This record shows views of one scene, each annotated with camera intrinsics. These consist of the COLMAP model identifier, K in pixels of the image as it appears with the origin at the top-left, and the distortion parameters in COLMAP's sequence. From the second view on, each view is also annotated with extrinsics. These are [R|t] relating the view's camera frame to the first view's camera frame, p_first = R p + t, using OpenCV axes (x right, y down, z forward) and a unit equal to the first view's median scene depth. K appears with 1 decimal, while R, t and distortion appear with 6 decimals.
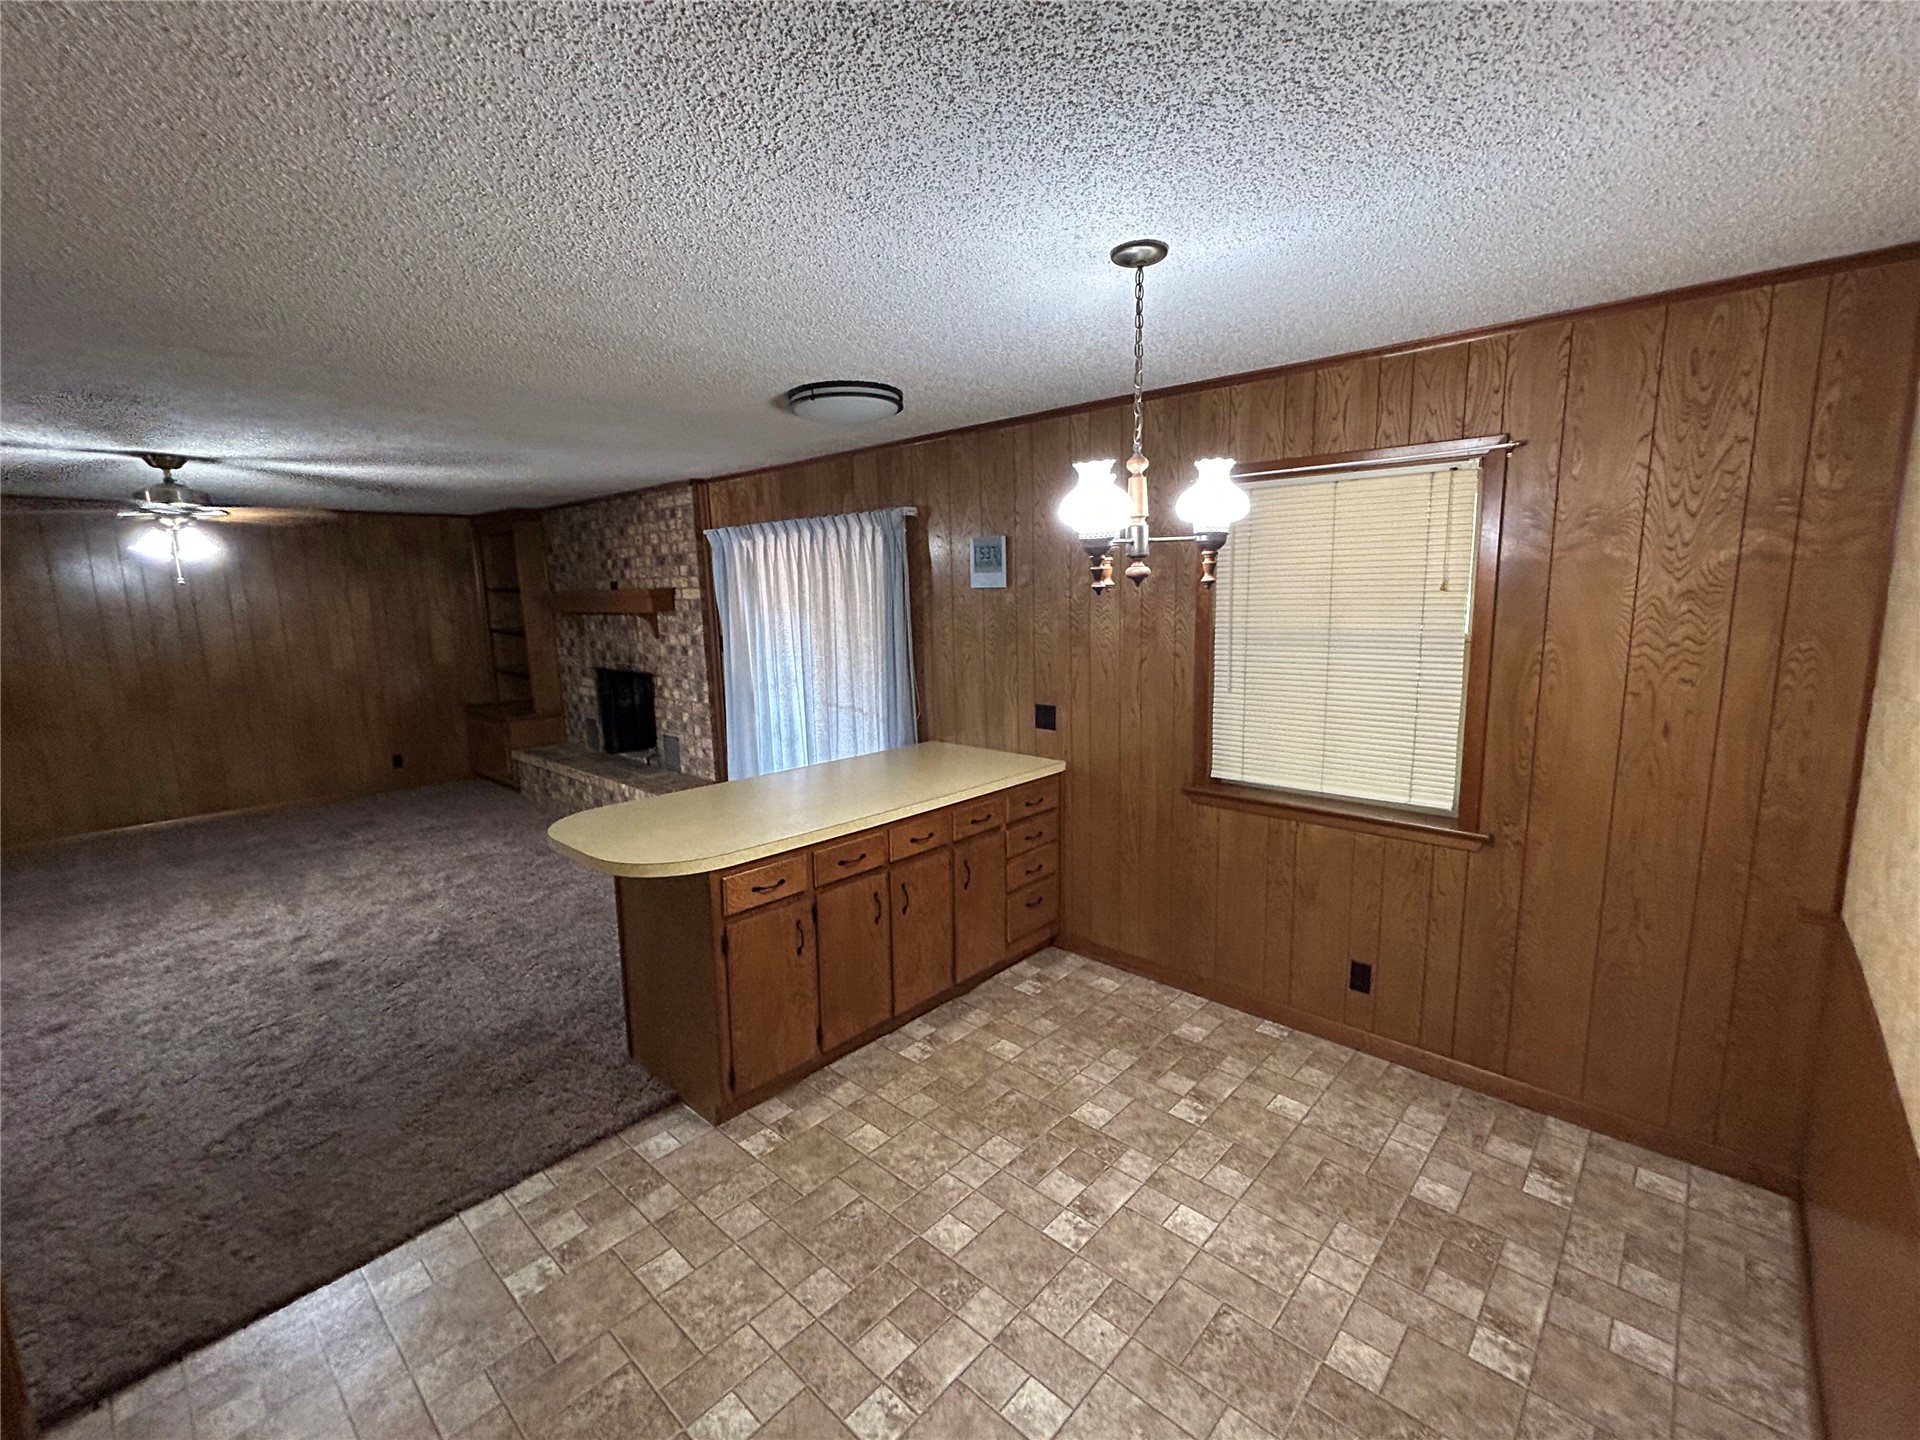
lens RADIAL K [[829.6, 0, 946.1], [0, 829.6, 714.5], [0, 0, 1]] dist [-0.000874, 0.001645]
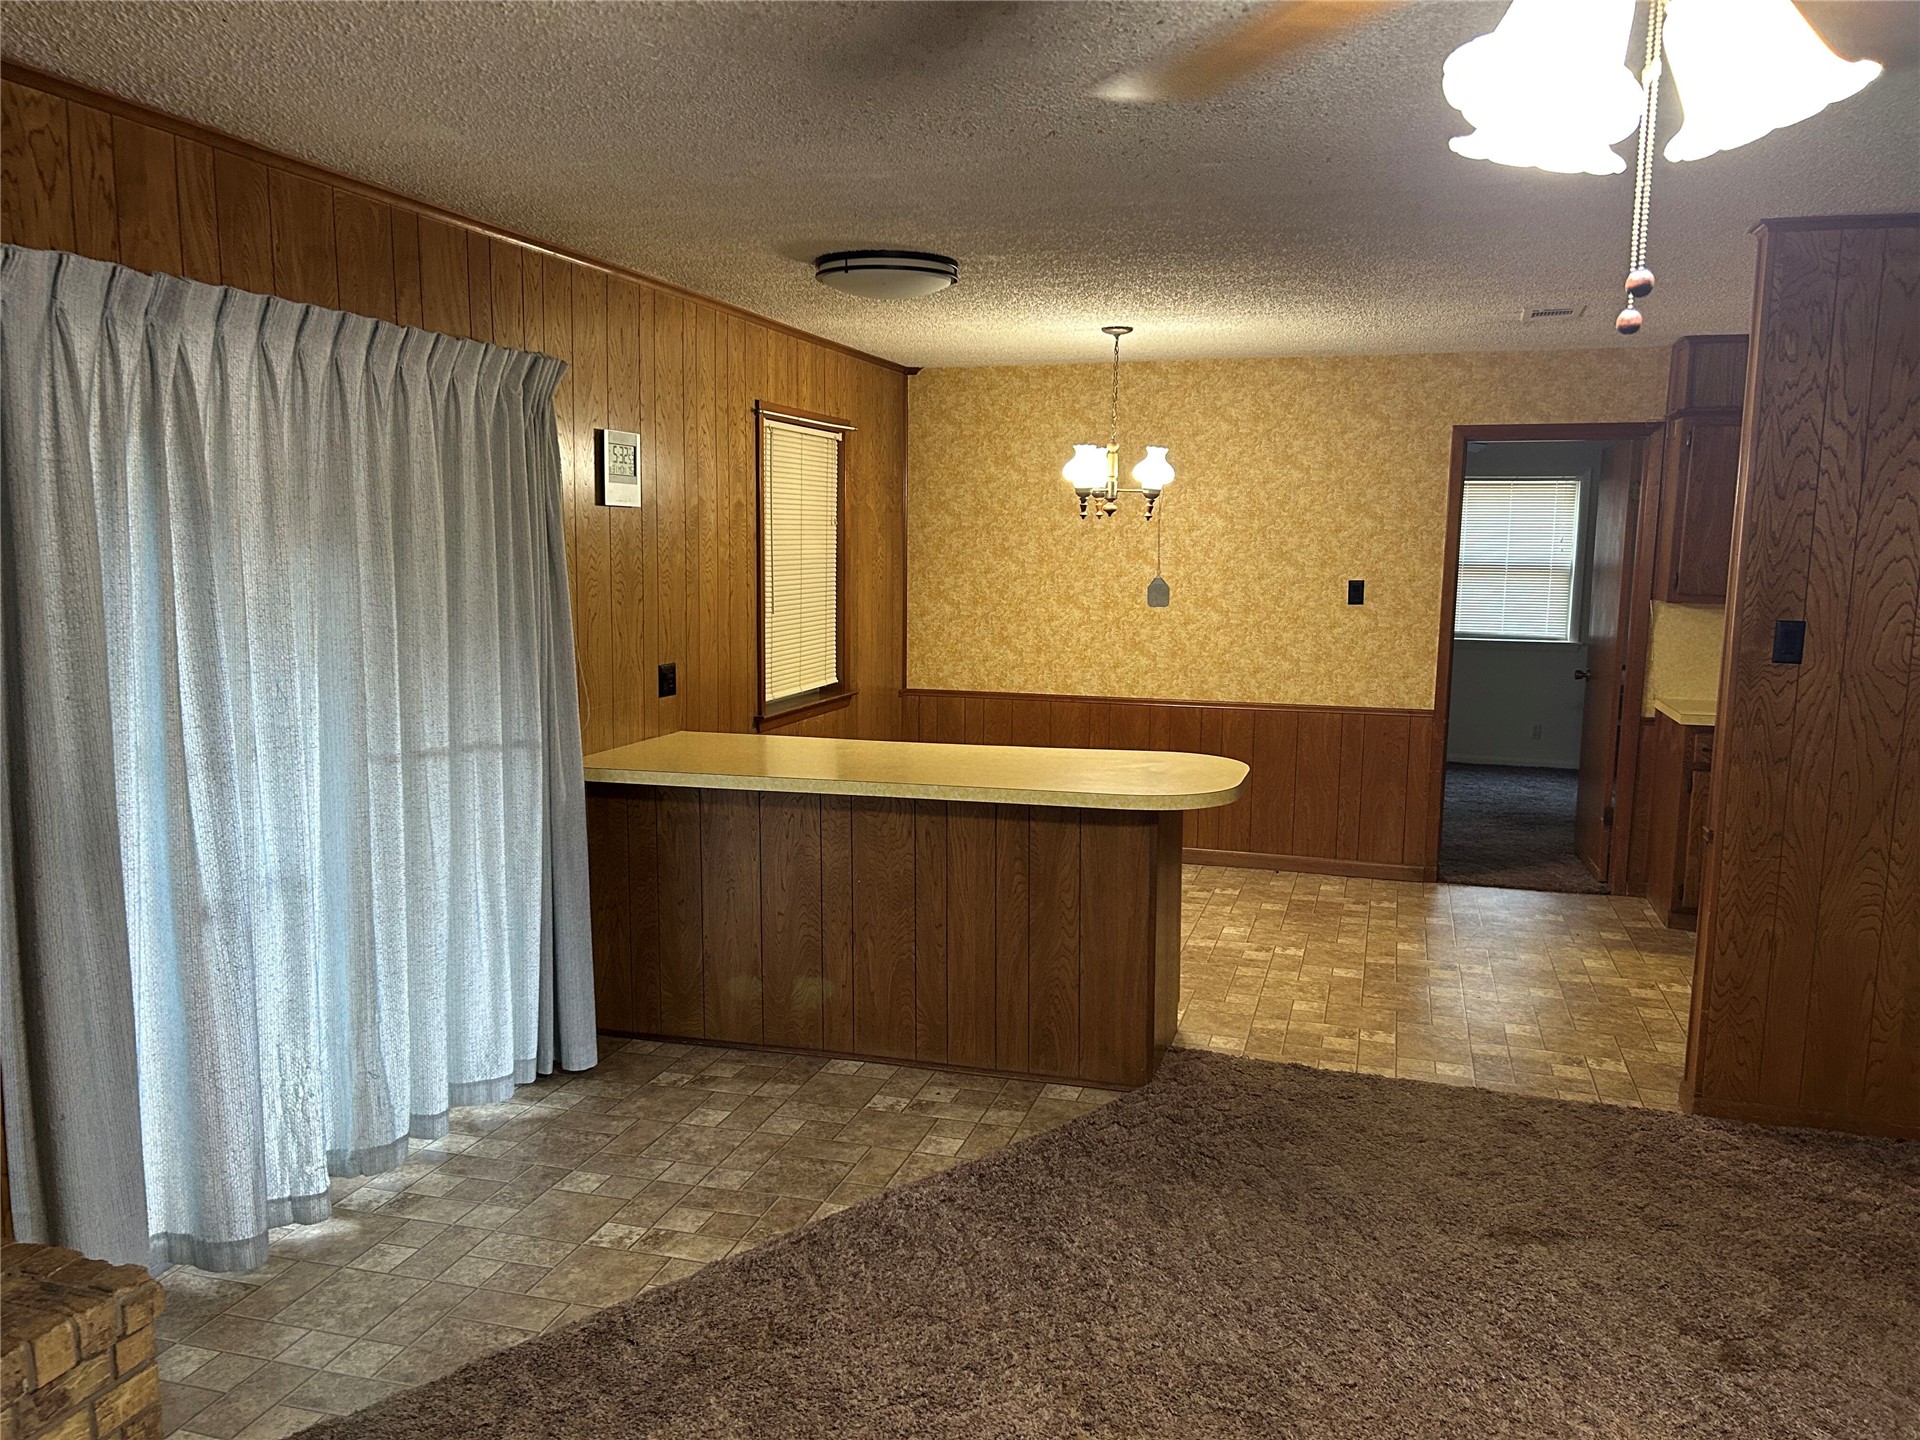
lens RADIAL K [[1445.6, 0, 953.5], [0, 1445.6, 749.0], [0, 0, 1]] dist [0.063235, -0.069711]
pose [[-0.440243, -0.116509, 0.890287, -0.837080], [0.135519, 0.971564, 0.194159, -0.111766], [-0.887593, 0.206128, -0.411935, 0.934579]]
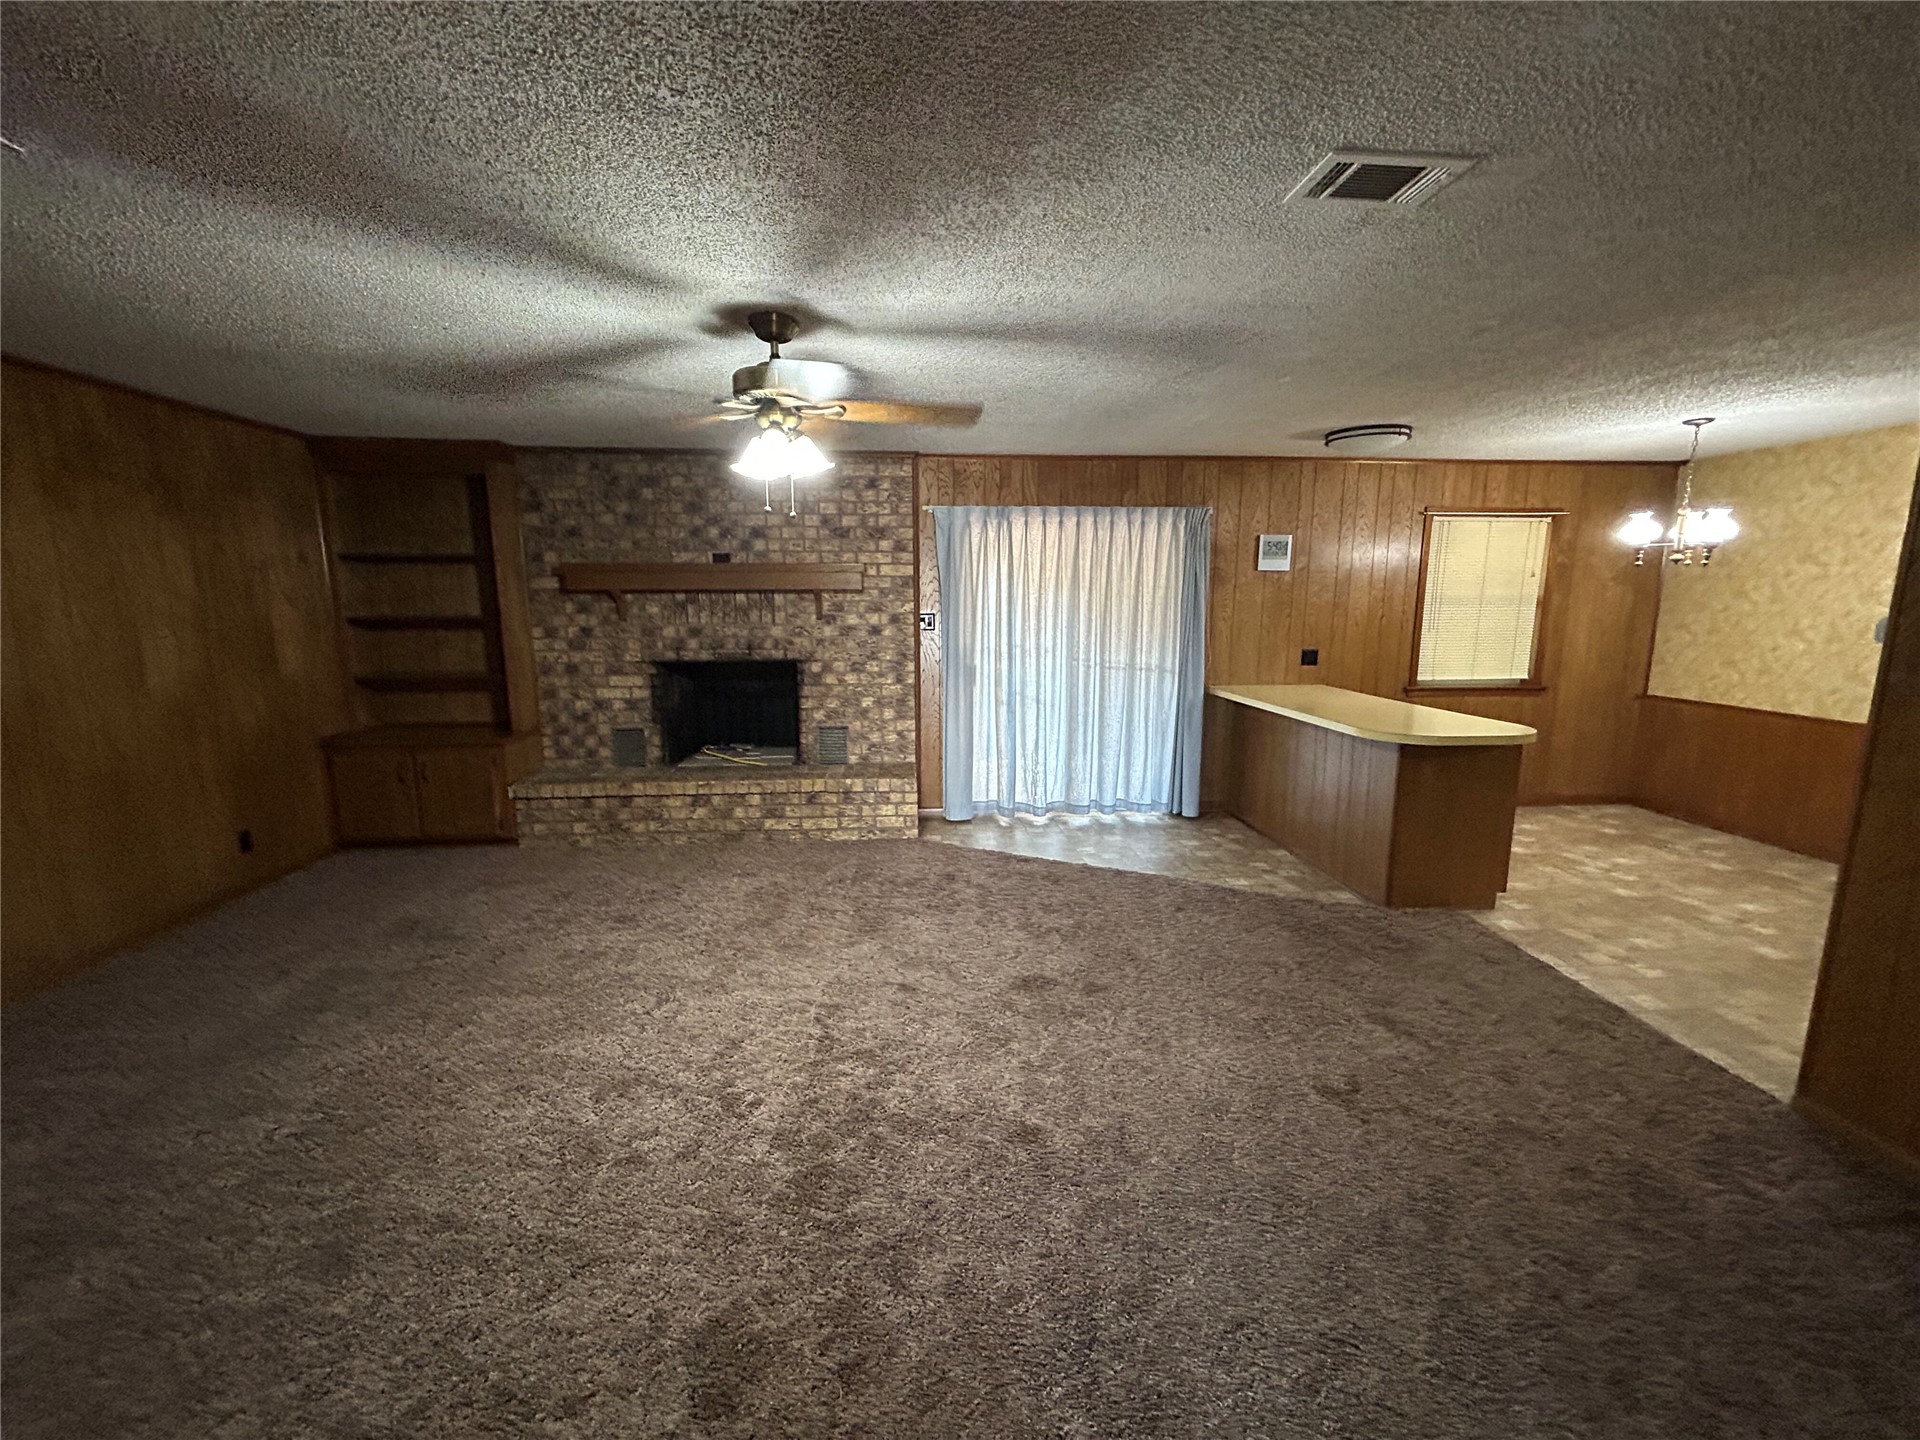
lens RADIAL K [[775.5, 0, 950.1], [0, 775.5, 717.9], [0, 0, 1]] dist [-0.000631, 0.002014]
pose [[0.683229, -0.097073, 0.723723, -0.962262], [0.097220, 0.994393, 0.041598, -0.006884], [-0.723703, 0.041939, 0.688836, 0.353862]]
